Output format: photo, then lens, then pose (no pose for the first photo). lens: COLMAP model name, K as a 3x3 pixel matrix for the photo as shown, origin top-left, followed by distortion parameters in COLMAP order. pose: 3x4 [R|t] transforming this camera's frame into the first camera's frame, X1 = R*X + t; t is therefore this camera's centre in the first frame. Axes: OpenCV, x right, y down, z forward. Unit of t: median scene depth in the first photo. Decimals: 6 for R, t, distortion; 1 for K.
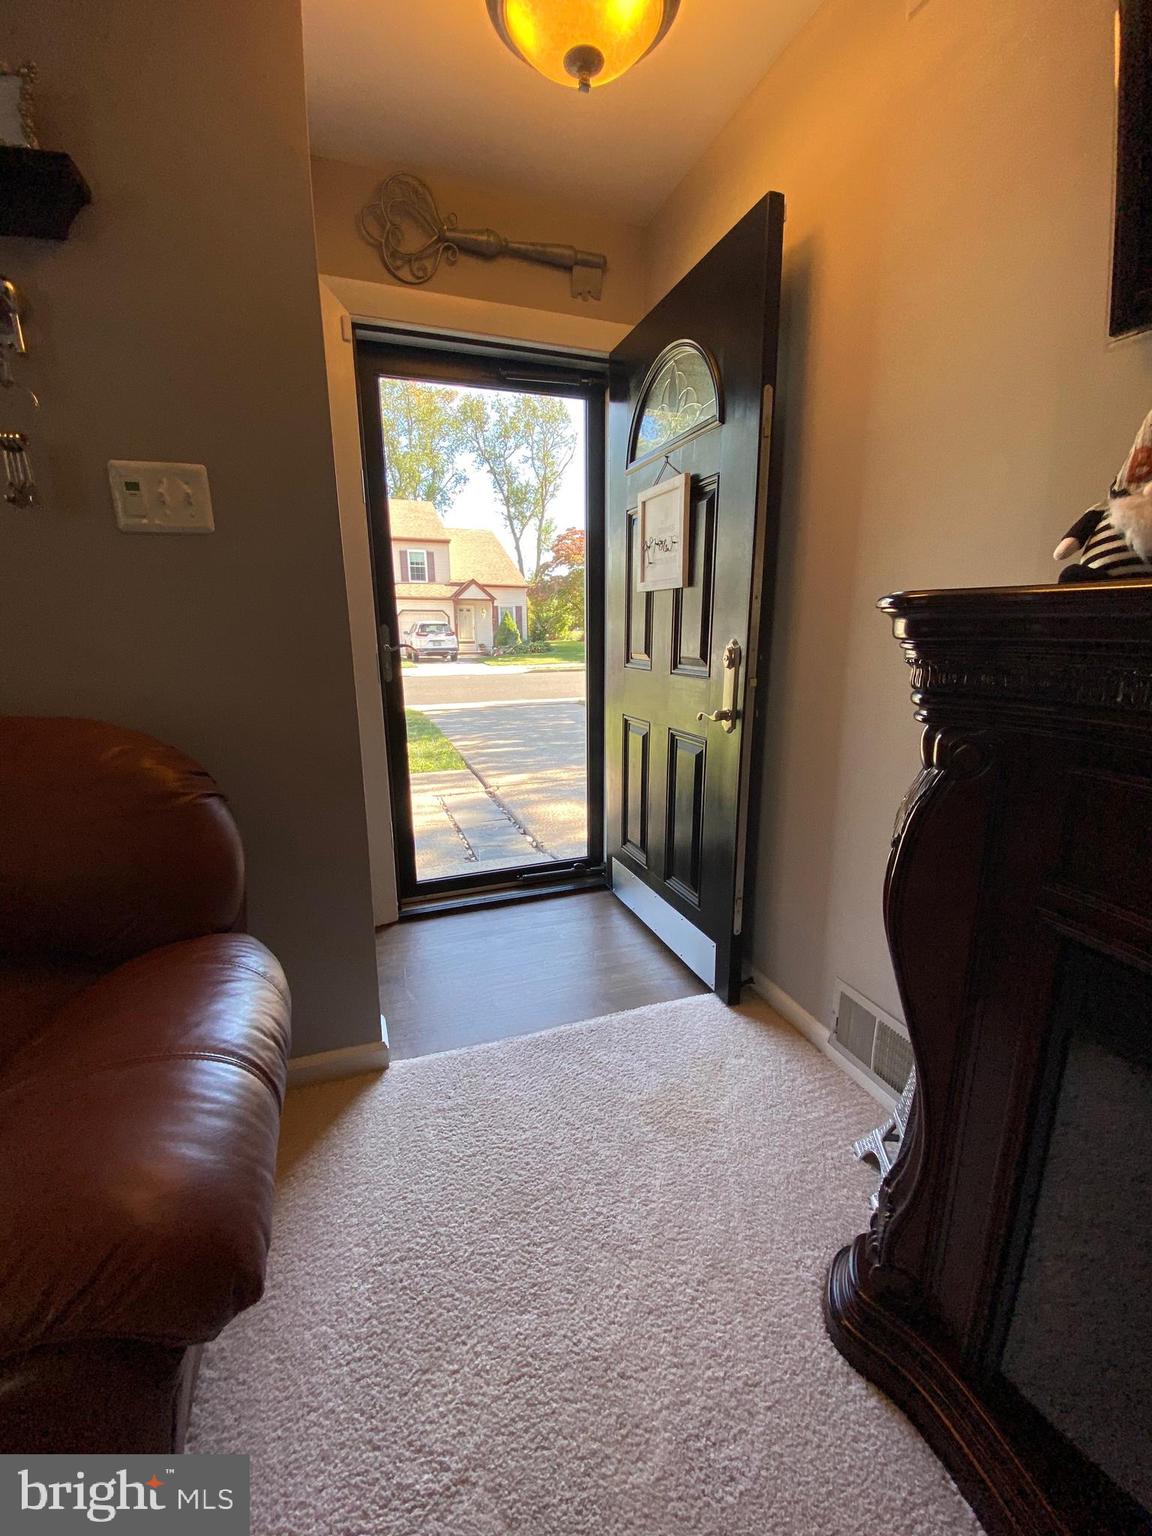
lens RADIAL K [[616.5, 0, 572.9], [0, 616.5, 769.7], [0, 0, 1]] dist [0.005308, -0.012023]
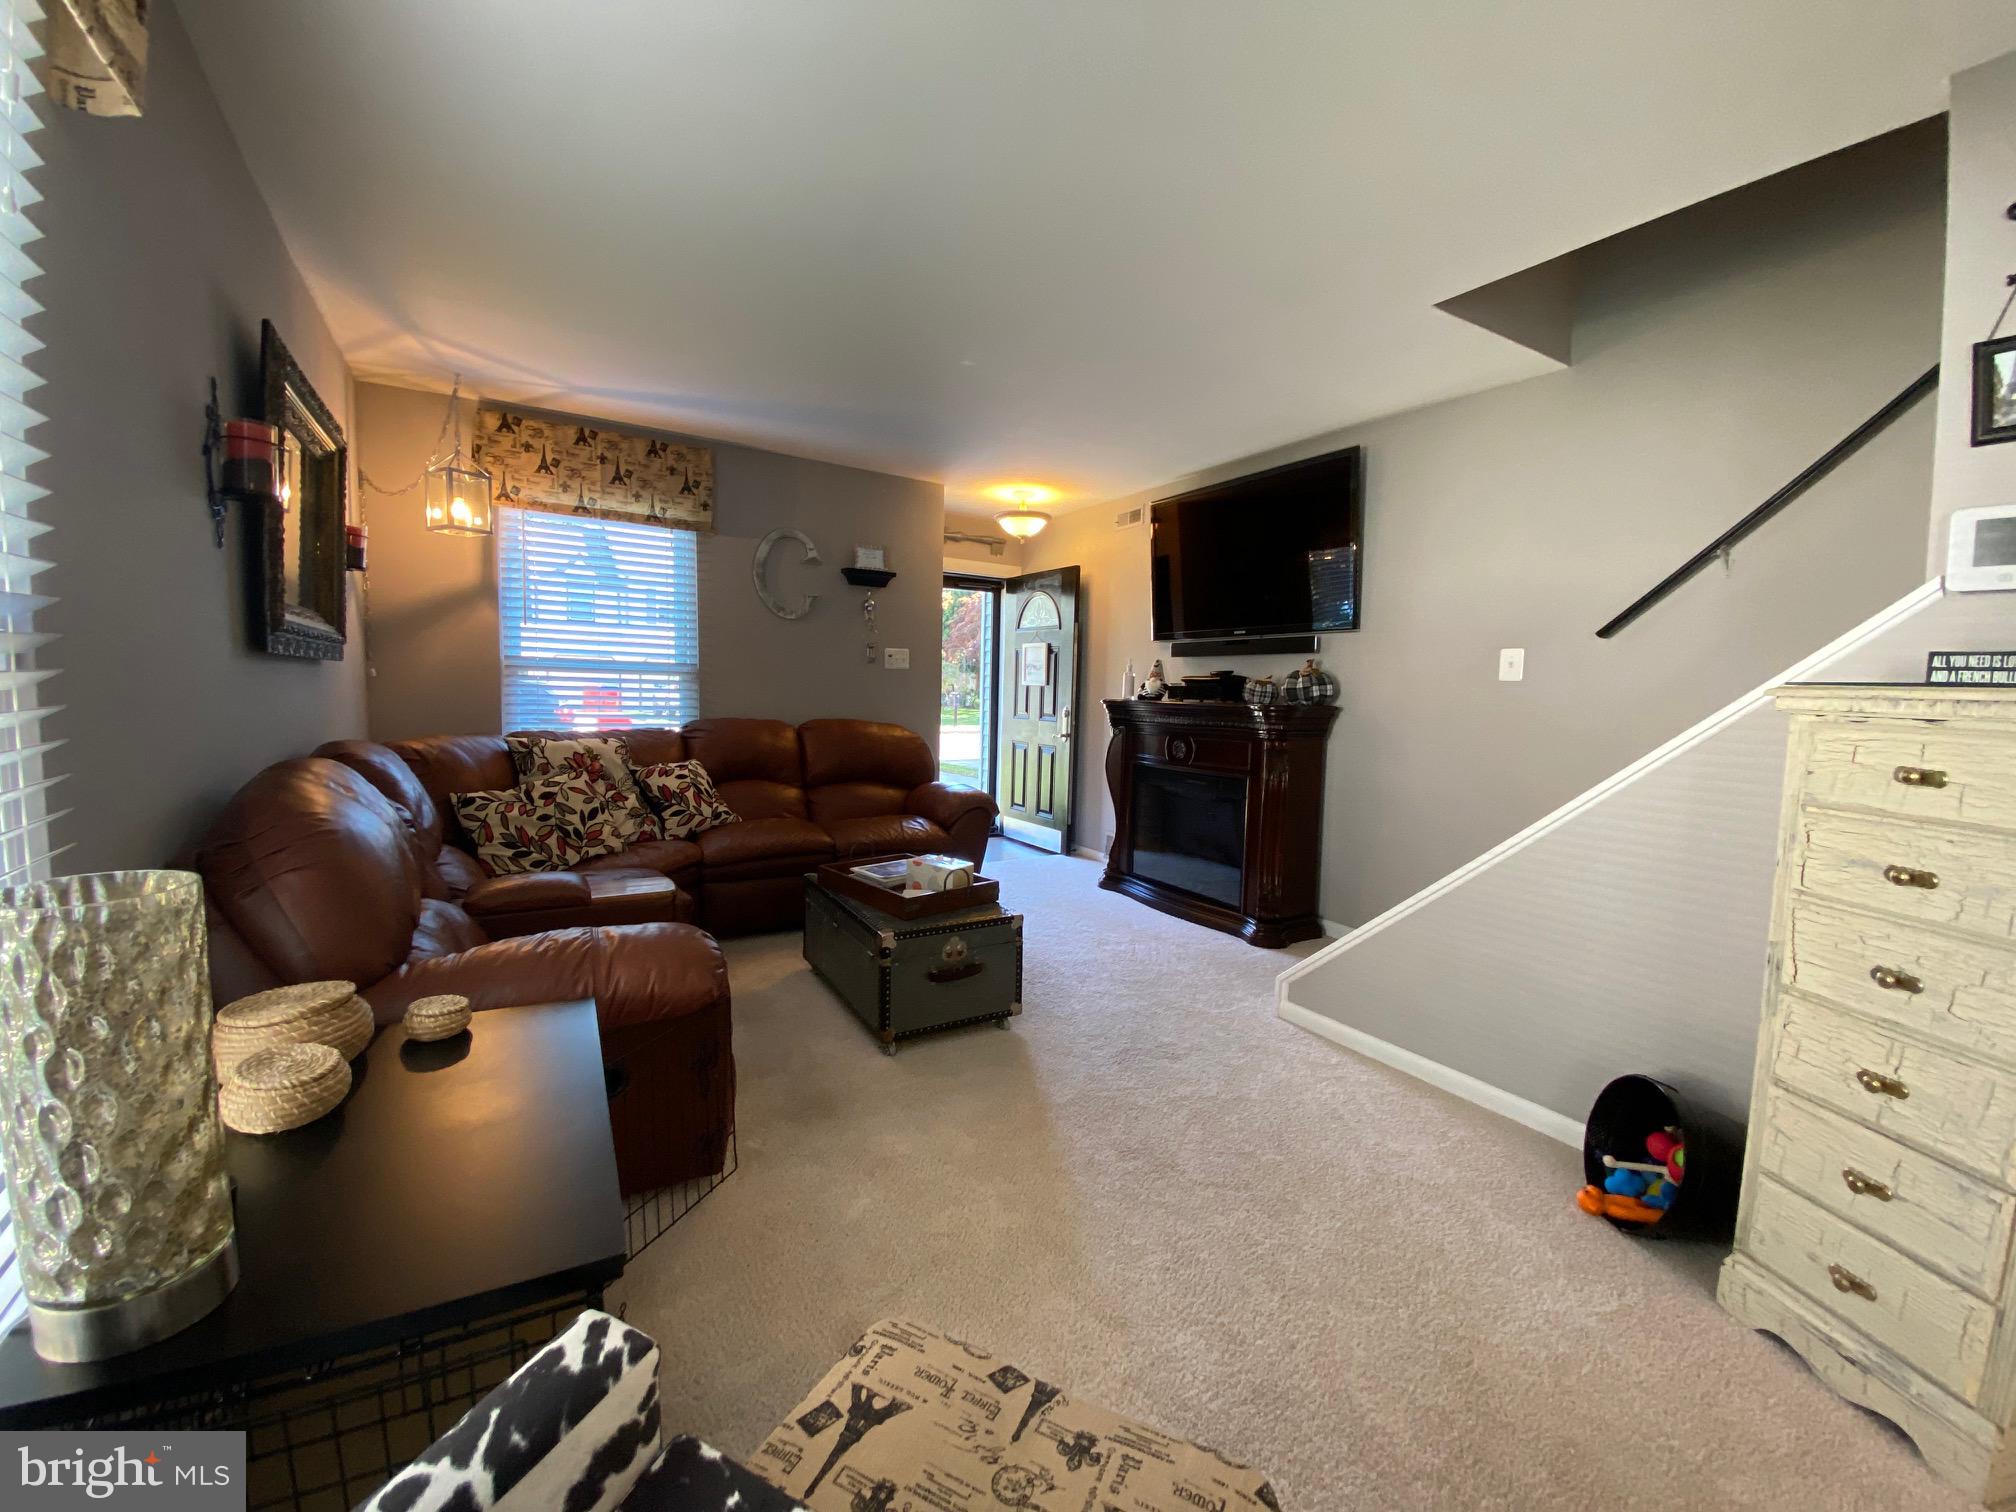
lens RADIAL K [[809.2, 0, 1033.3], [0, 809.2, 748.9], [0, 0, 1]] dist [0.005308, -0.012023]
pose [[0.970021, 0.016462, 0.242464, -0.606130], [0.019859, 0.988997, -0.146598, 0.400763], [-0.242210, 0.147018, 0.959020, -1.920765]]
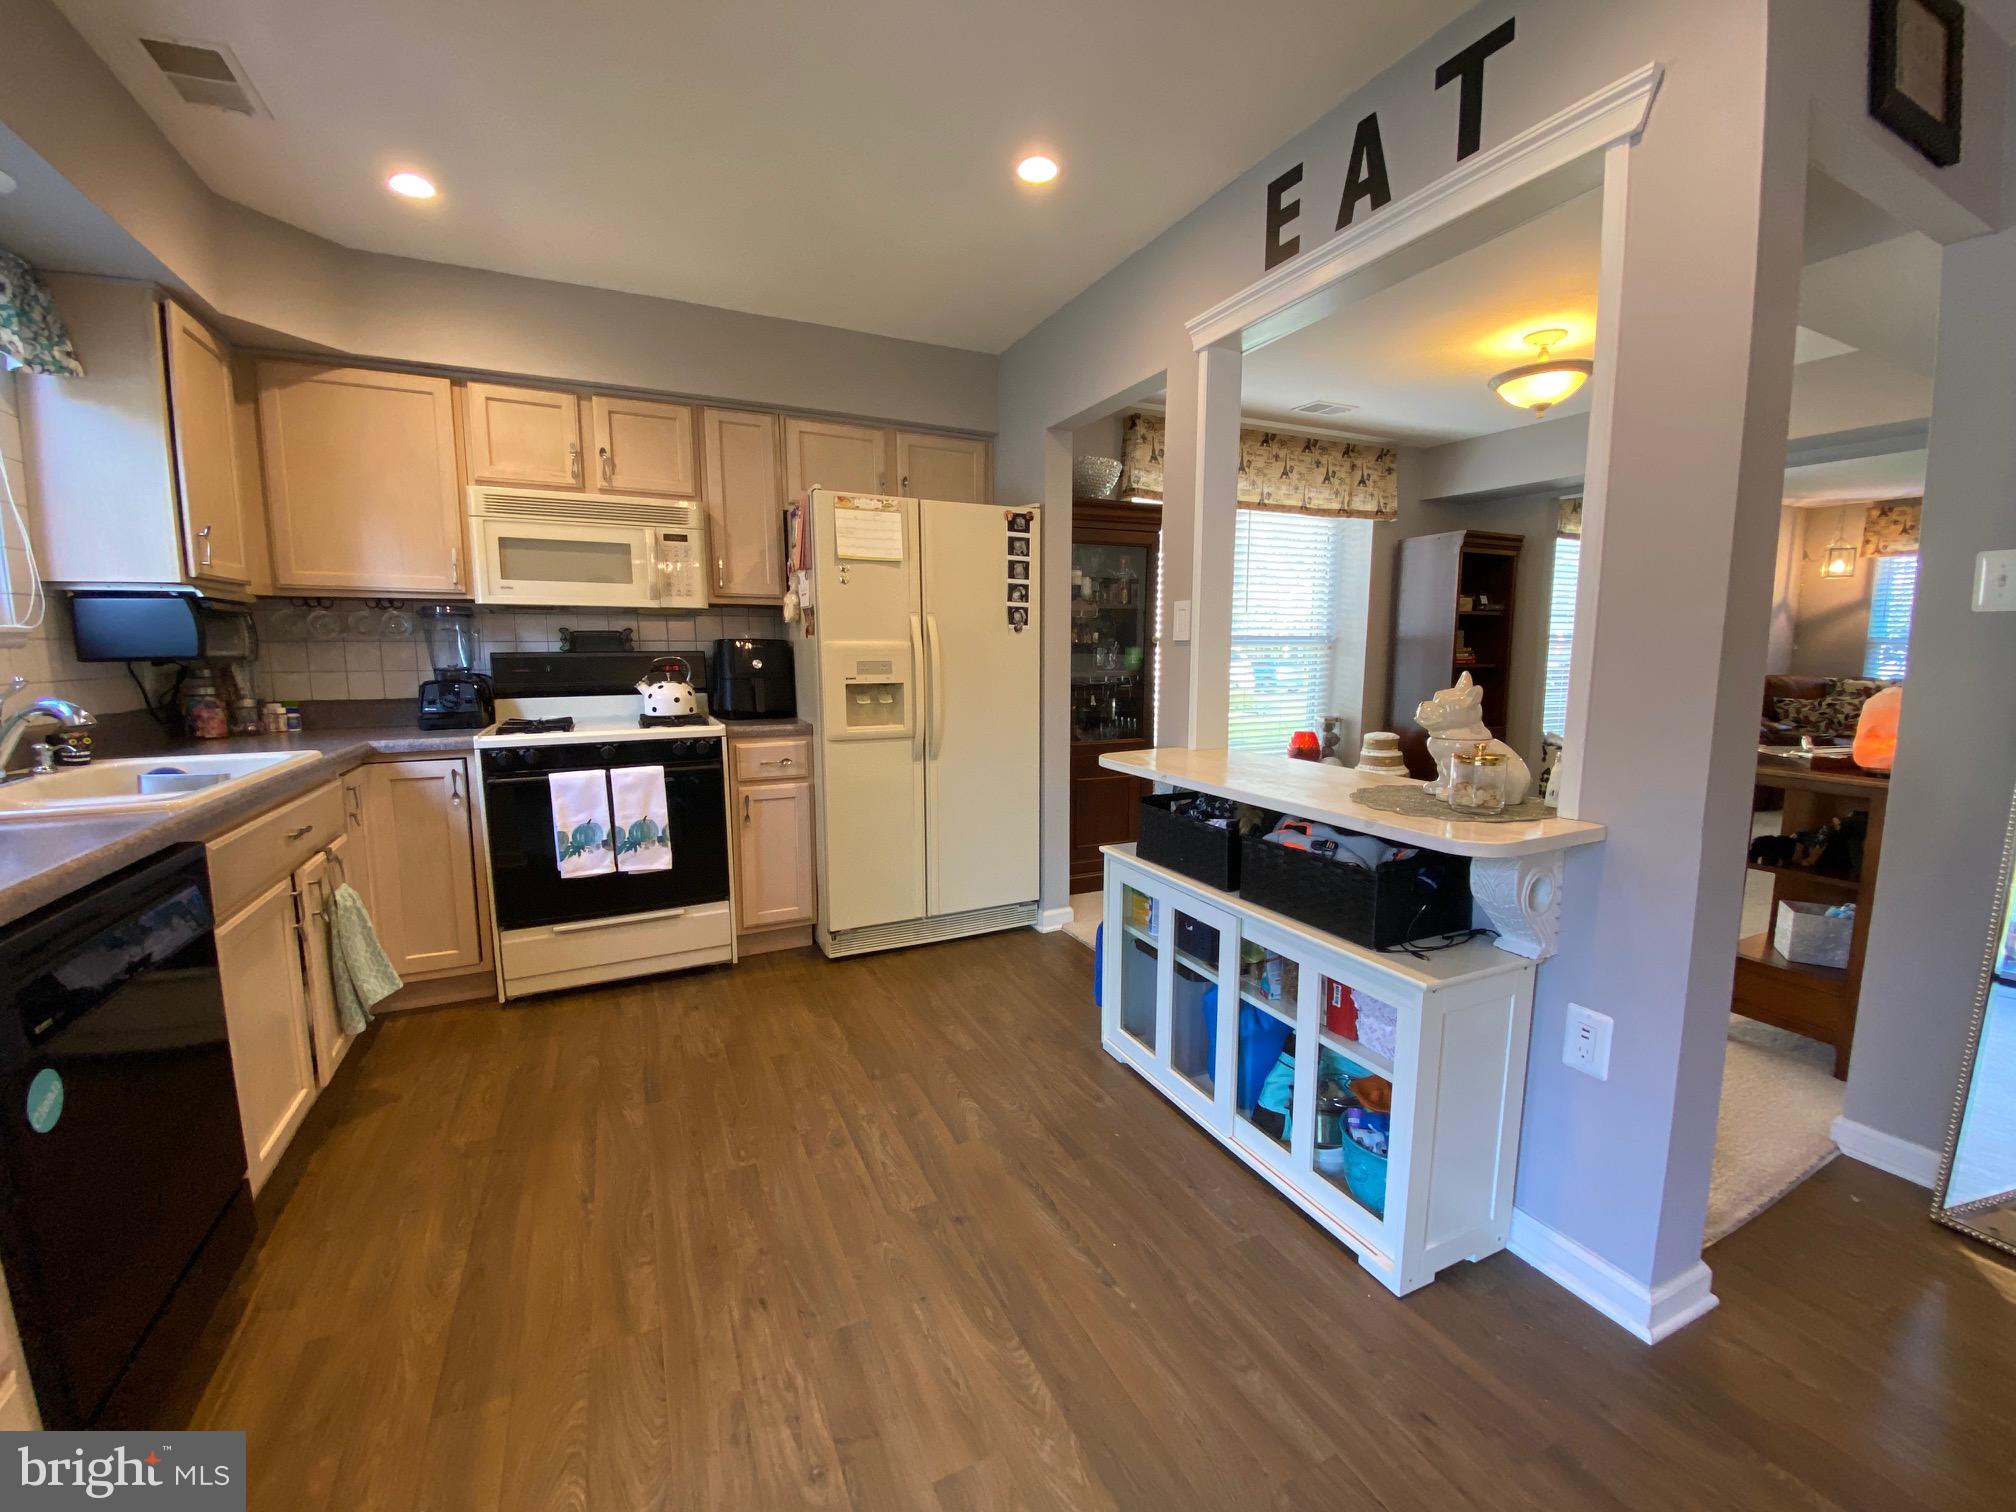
lens RADIAL K [[809.2, 0, 1024.9], [0, 809.2, 755.8], [0, 0, 1]] dist [0.005308, -0.012023]
pose [[0.123762, 0.136782, -0.982840, 1.793215], [-0.221875, 0.969193, 0.106944, 0.847885], [0.967189, 0.204832, 0.150298, -3.894717]]
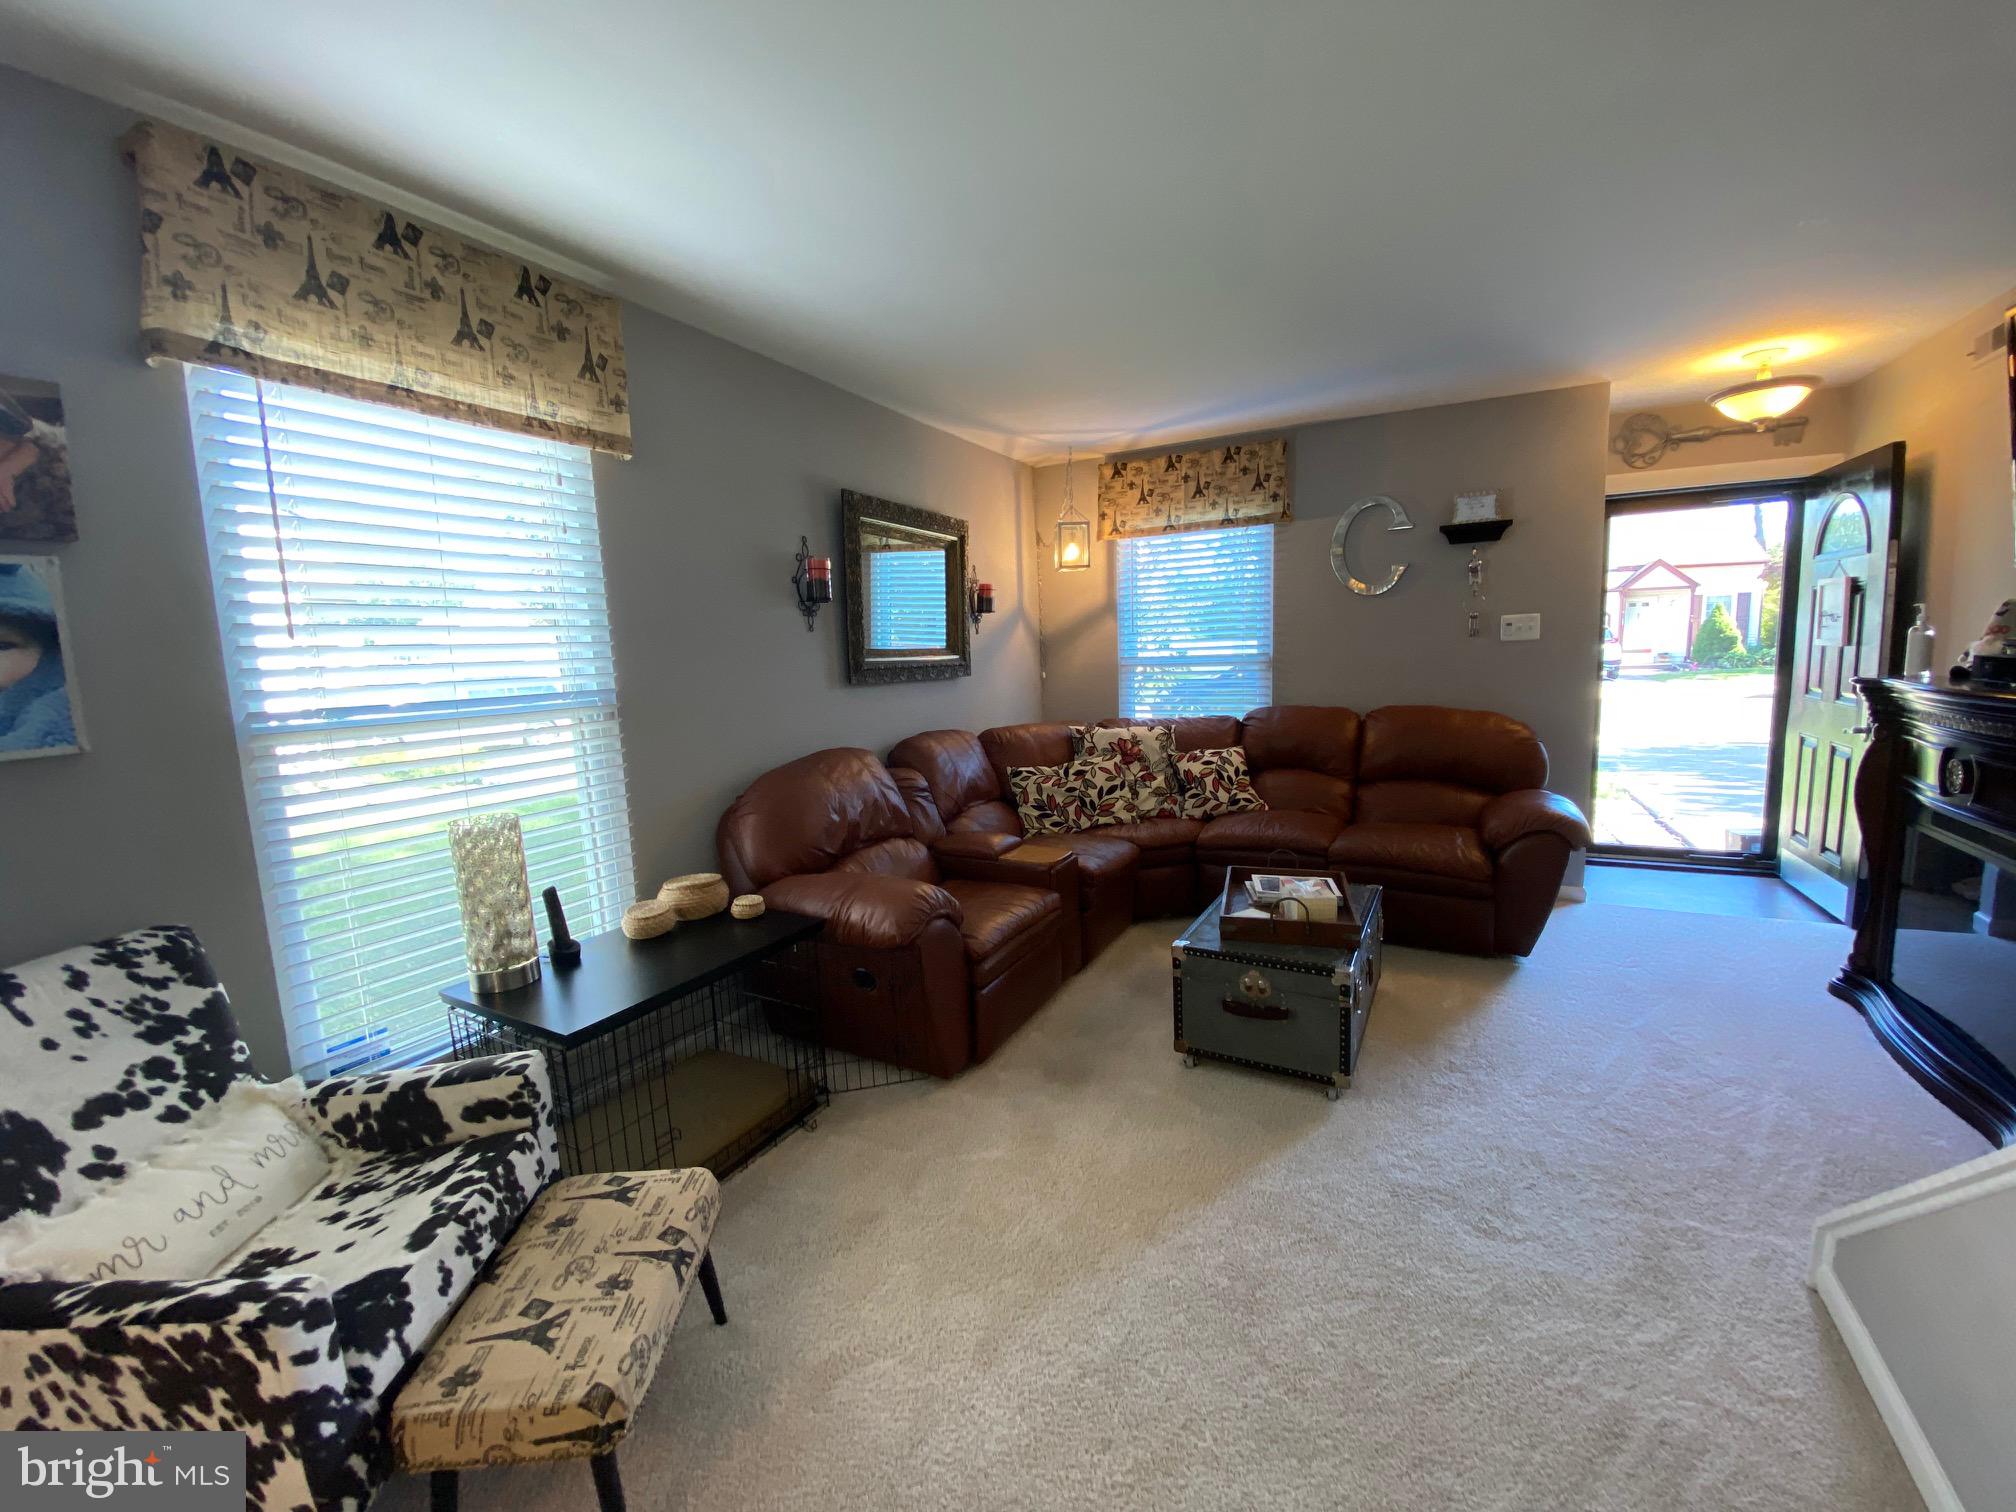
lens RADIAL K [[809.2, 0, 1005.8], [0, 809.2, 762.1], [0, 0, 1]] dist [0.005308, -0.012023]
pose [[0.680115, 0.081557, -0.728554, 0.224854], [-0.131142, 0.991297, -0.011454, 0.259233], [0.721280, 0.103334, 0.684892, -1.687438]]
